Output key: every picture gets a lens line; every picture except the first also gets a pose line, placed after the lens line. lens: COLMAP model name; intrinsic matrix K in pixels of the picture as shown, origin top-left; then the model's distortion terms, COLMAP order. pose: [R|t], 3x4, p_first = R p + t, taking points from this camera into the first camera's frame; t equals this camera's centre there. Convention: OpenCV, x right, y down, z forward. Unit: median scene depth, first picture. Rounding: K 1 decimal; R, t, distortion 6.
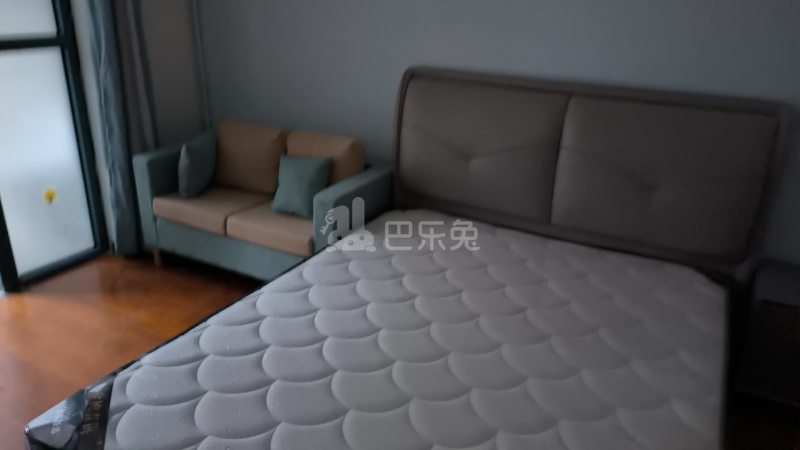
lens RADIAL K [[602.4, 0, 400.0], [0, 602.4, 225.0], [0, 0, 1]] dist [0.001339, -0.002908]
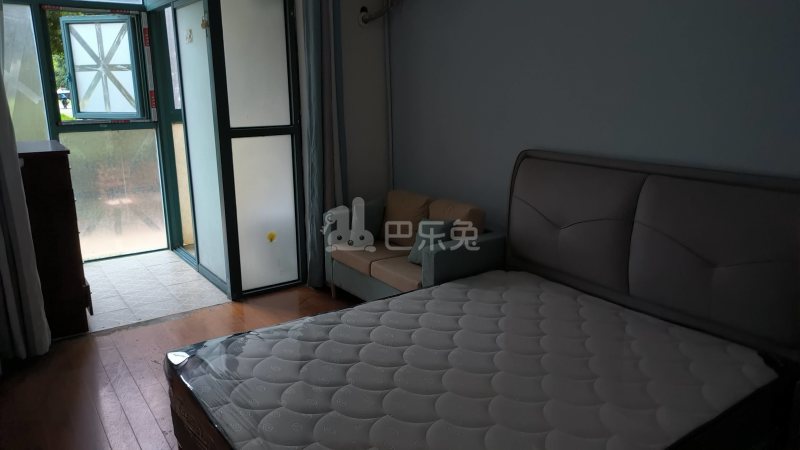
lens RADIAL K [[583.3, 0, 400.0], [0, 583.3, 225.0], [0, 0, 1]] dist [0.002059, -0.000457]
pose [[0.894460, 0.069510, -0.441712, 0.313231], [-0.137020, 0.982929, -0.122785, 0.055336], [0.425637, 0.170350, 0.888715, -0.091515]]
